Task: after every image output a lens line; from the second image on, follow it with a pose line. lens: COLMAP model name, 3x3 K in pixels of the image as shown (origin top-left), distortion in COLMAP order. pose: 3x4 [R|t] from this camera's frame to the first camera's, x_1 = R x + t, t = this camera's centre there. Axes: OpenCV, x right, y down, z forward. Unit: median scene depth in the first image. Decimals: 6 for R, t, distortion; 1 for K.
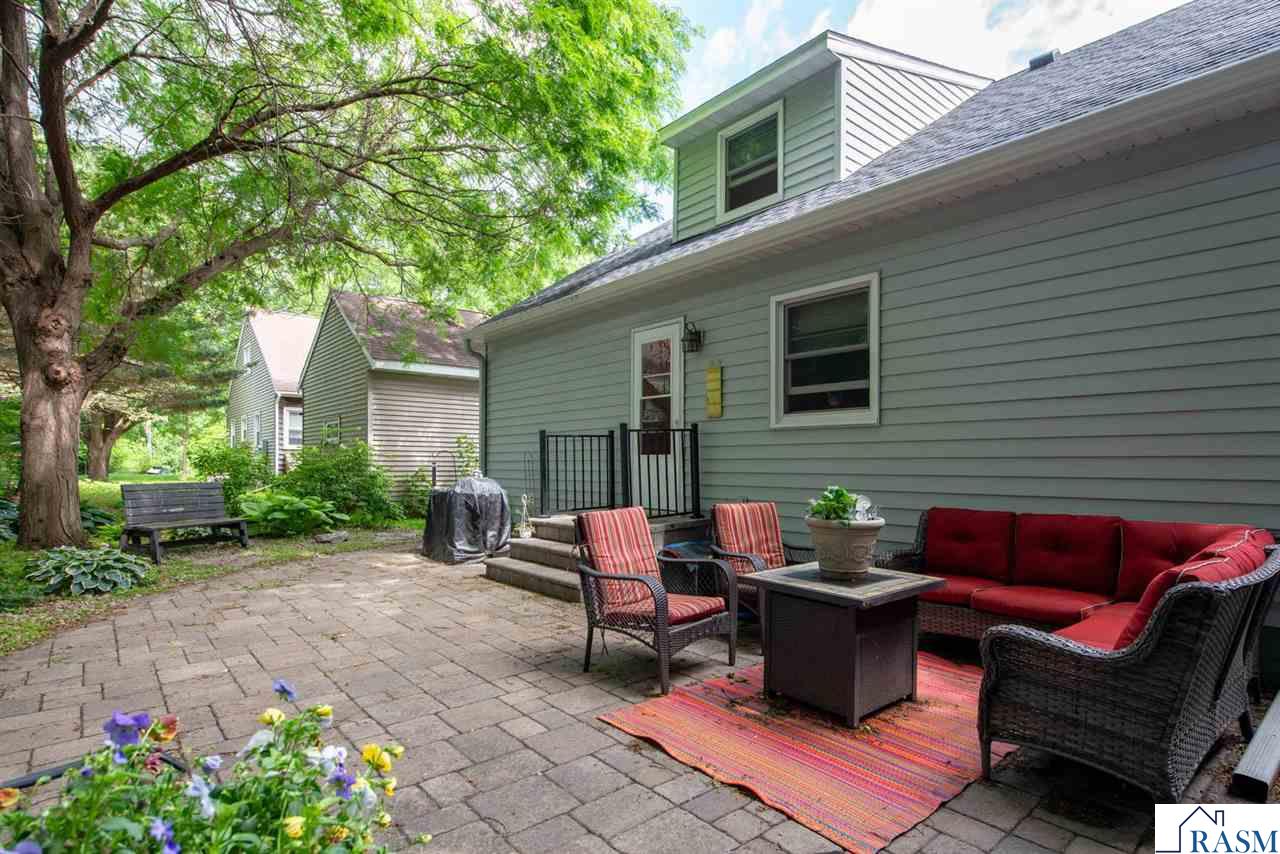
lens RADIAL K [[609.3, 0, 640.0], [0, 609.3, 427.0], [0, 0, 1]] dist [0.001924, 0.000216]
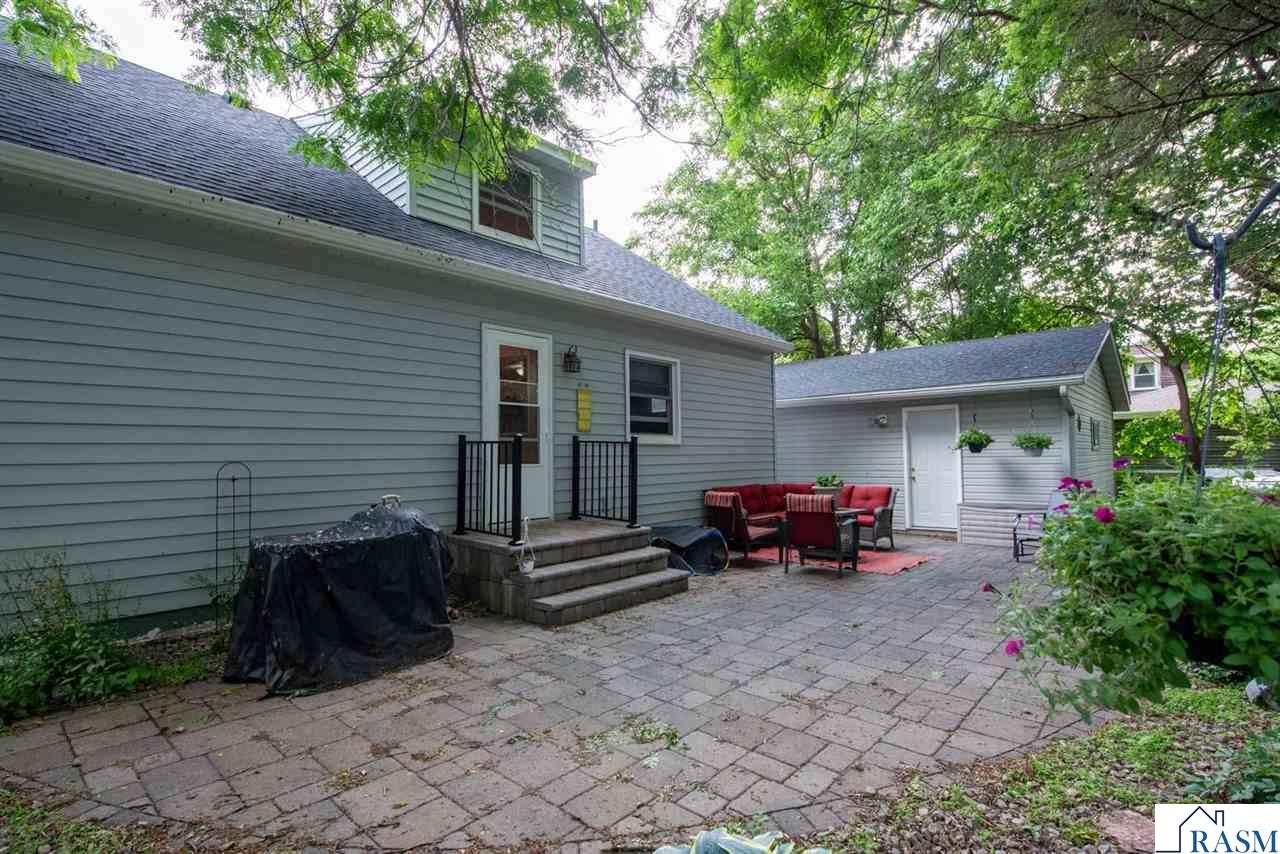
lens RADIAL K [[609.3, 0, 640.0], [0, 609.3, 427.0], [0, 0, 1]] dist [0.001924, 0.000216]
pose [[-0.105735, 0.052302, 0.993018, -1.344855], [-0.039187, 0.997621, -0.056717, 0.046411], [-0.993622, -0.044910, -0.103434, 1.276583]]
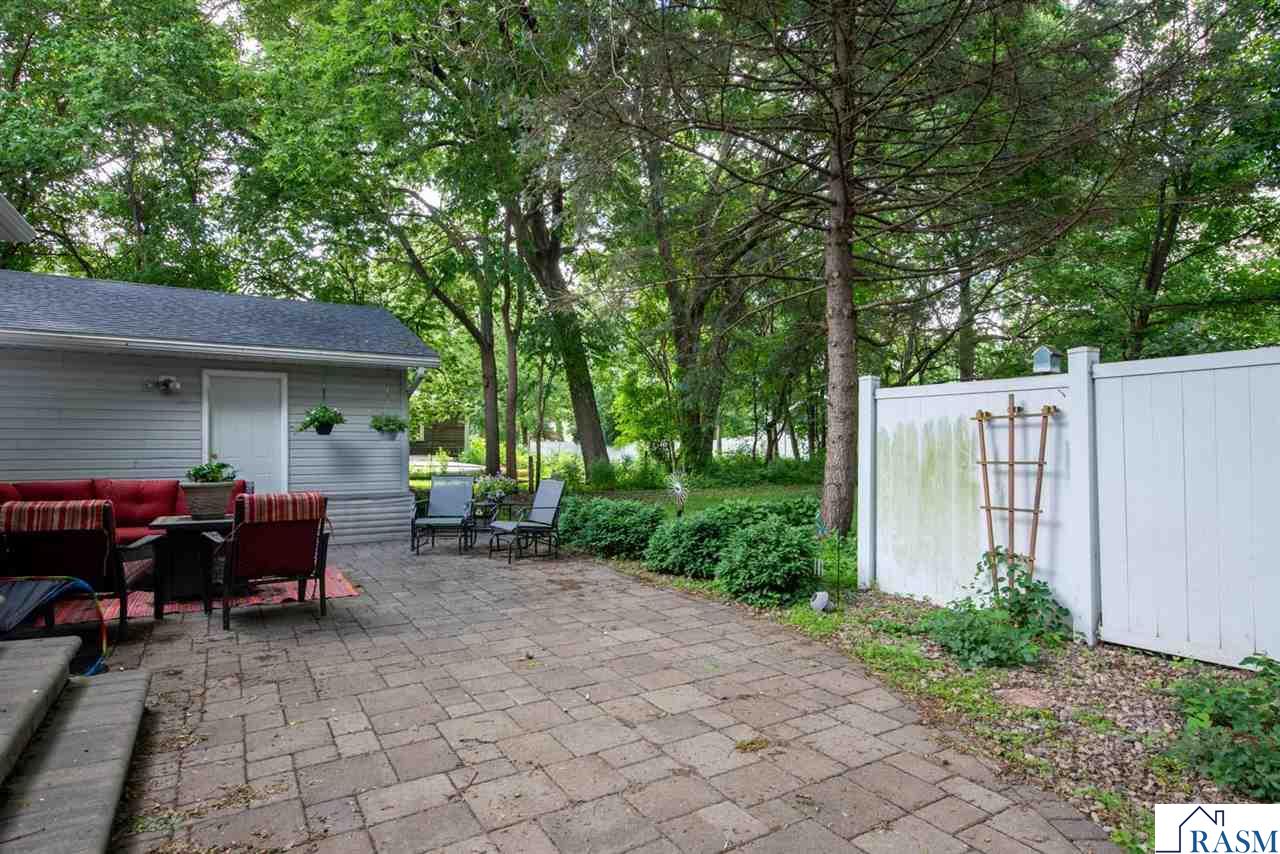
lens RADIAL K [[675.5, 0, 637.1], [0, 675.5, 423.4], [0, 0, 1]] dist [-0.005676, -0.000613]
pose [[-0.986947, -0.000276, 0.161043, -0.672679], [-0.012728, 0.997004, -0.076292, 0.072212], [-0.160539, -0.077346, -0.983994, 1.621449]]
